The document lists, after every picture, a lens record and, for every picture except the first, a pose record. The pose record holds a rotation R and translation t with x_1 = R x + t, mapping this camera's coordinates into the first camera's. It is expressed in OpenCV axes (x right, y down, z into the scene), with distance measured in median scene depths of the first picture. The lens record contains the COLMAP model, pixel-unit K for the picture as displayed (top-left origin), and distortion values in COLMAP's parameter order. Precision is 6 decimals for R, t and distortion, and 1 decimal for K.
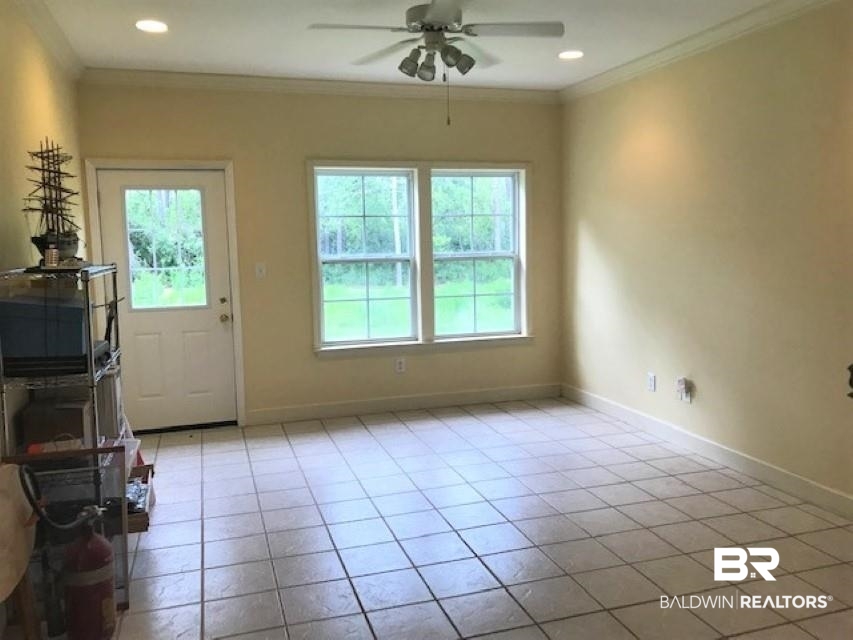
lens RADIAL K [[730.7, 0, 429.0], [0, 730.7, 311.2], [0, 0, 1]] dist [0.082898, -0.146640]
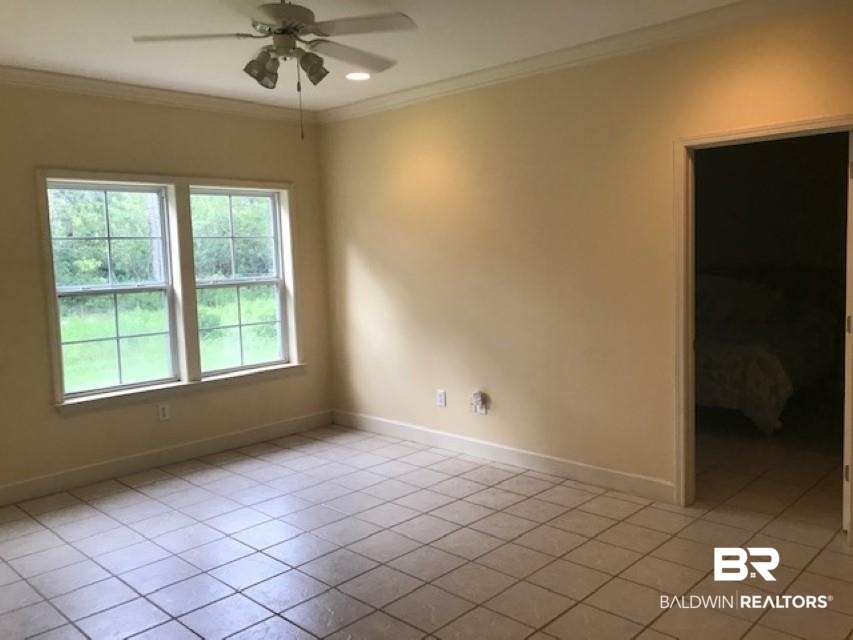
lens RADIAL K [[730.7, 0, 429.0], [0, 730.7, 311.2], [0, 0, 1]] dist [0.082898, -0.146640]
pose [[0.874784, -0.049937, 0.481932, -0.182089], [0.064133, 0.997857, -0.013014, -0.012712], [-0.480249, 0.042292, 0.876112, 0.089944]]
